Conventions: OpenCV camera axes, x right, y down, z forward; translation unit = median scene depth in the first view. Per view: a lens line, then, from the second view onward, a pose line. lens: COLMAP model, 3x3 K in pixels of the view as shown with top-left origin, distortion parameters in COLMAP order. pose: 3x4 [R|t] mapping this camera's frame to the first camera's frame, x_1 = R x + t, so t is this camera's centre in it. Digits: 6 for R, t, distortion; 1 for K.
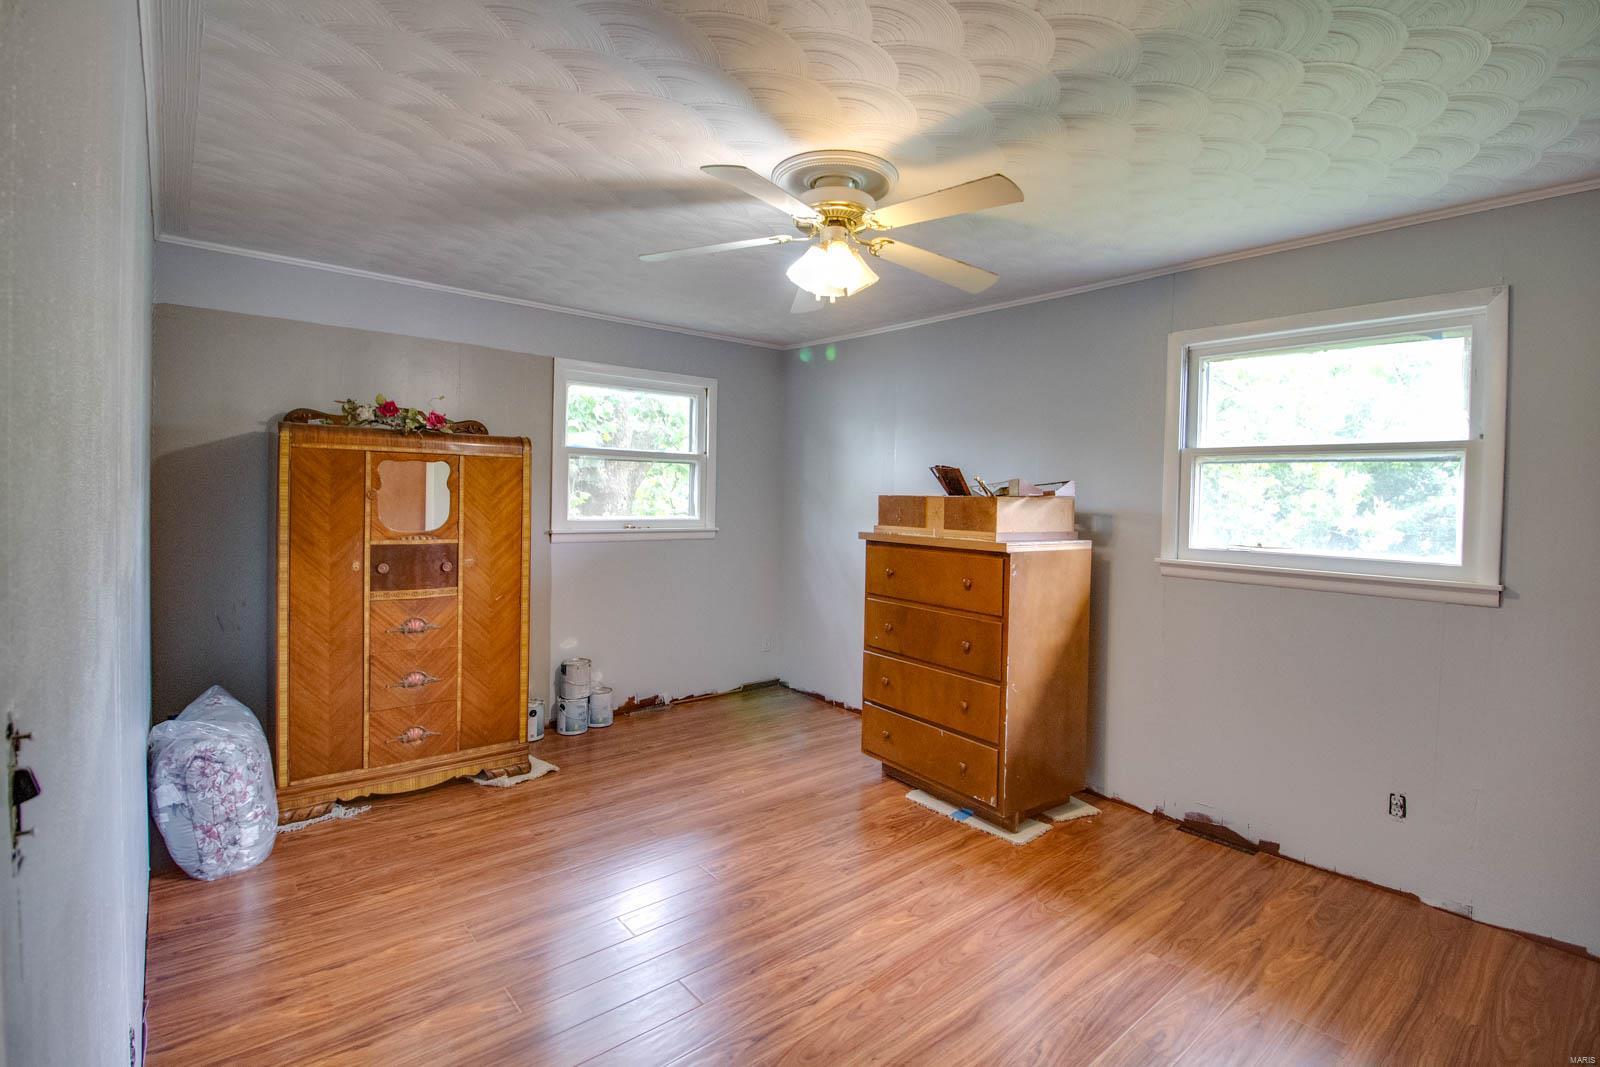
lens RADIAL K [[760.1, 0, 829.0], [0, 760.1, 508.3], [0, 0, 1]] dist [-0.001199, -0.012785]
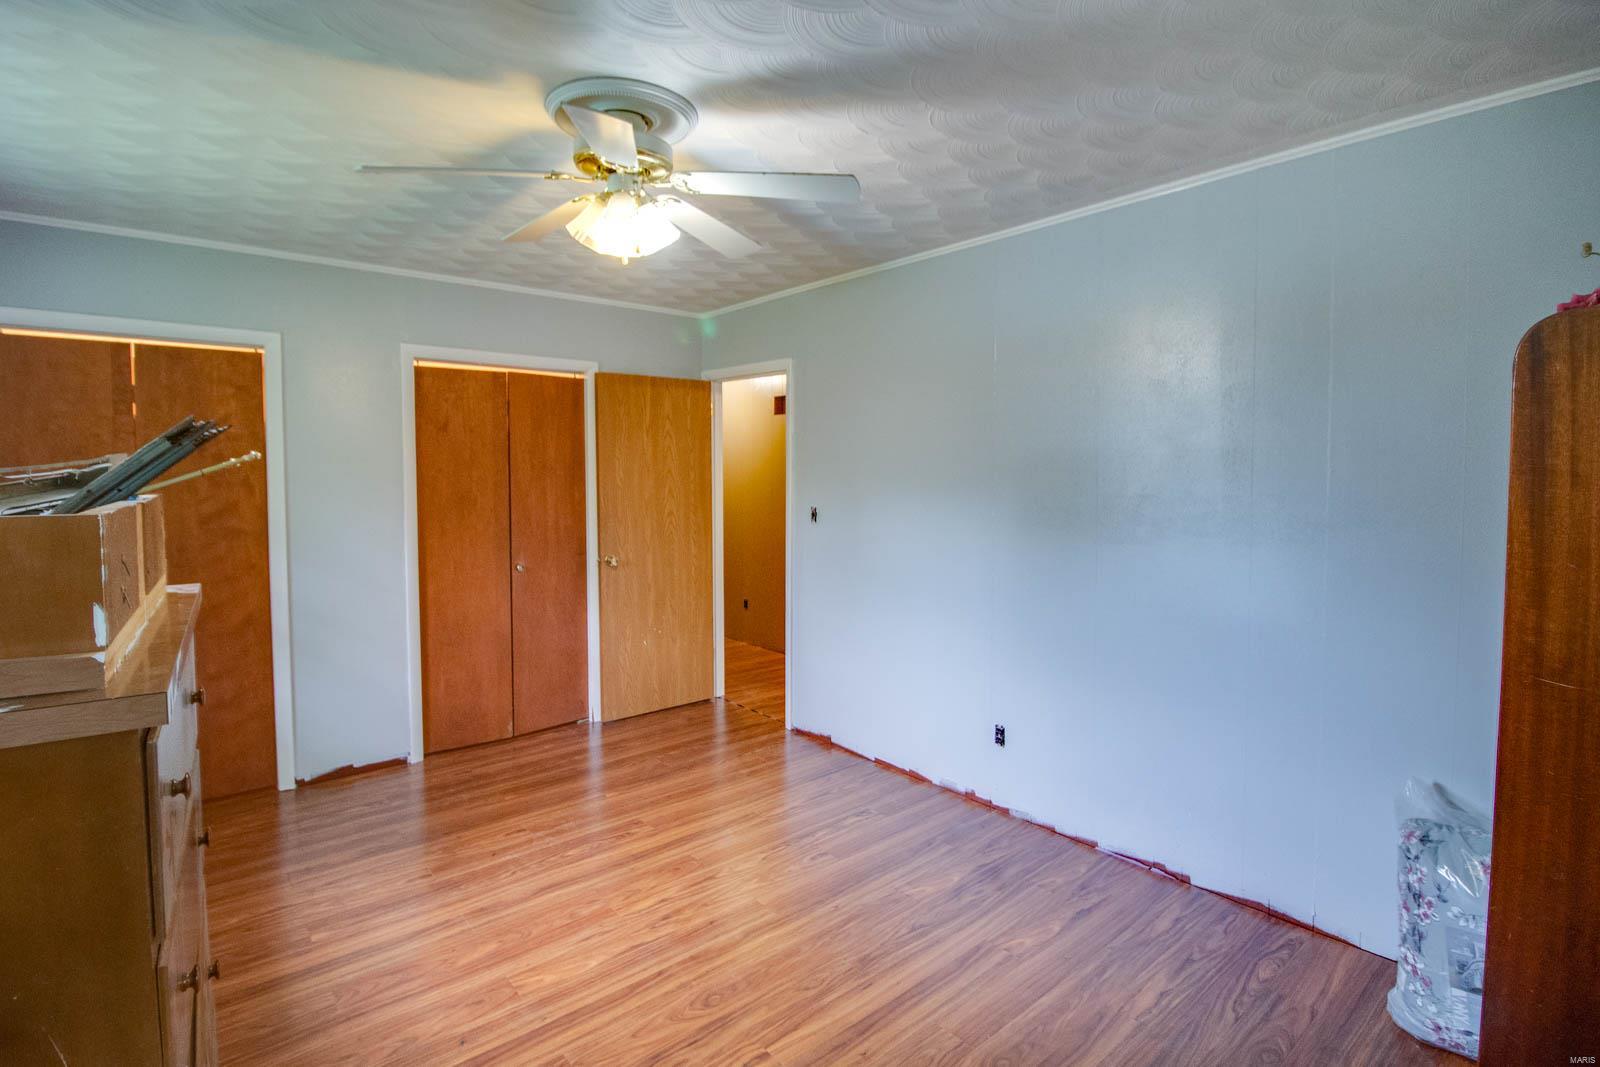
lens RADIAL K [[760.1, 0, 829.0], [0, 760.1, 508.3], [0, 0, 1]] dist [-0.001199, -0.012785]
pose [[-0.999644, -0.022624, -0.014169, -0.225741], [-0.023504, 0.997579, 0.065445, -0.059099], [0.012654, 0.065755, -0.997756, 1.927910]]
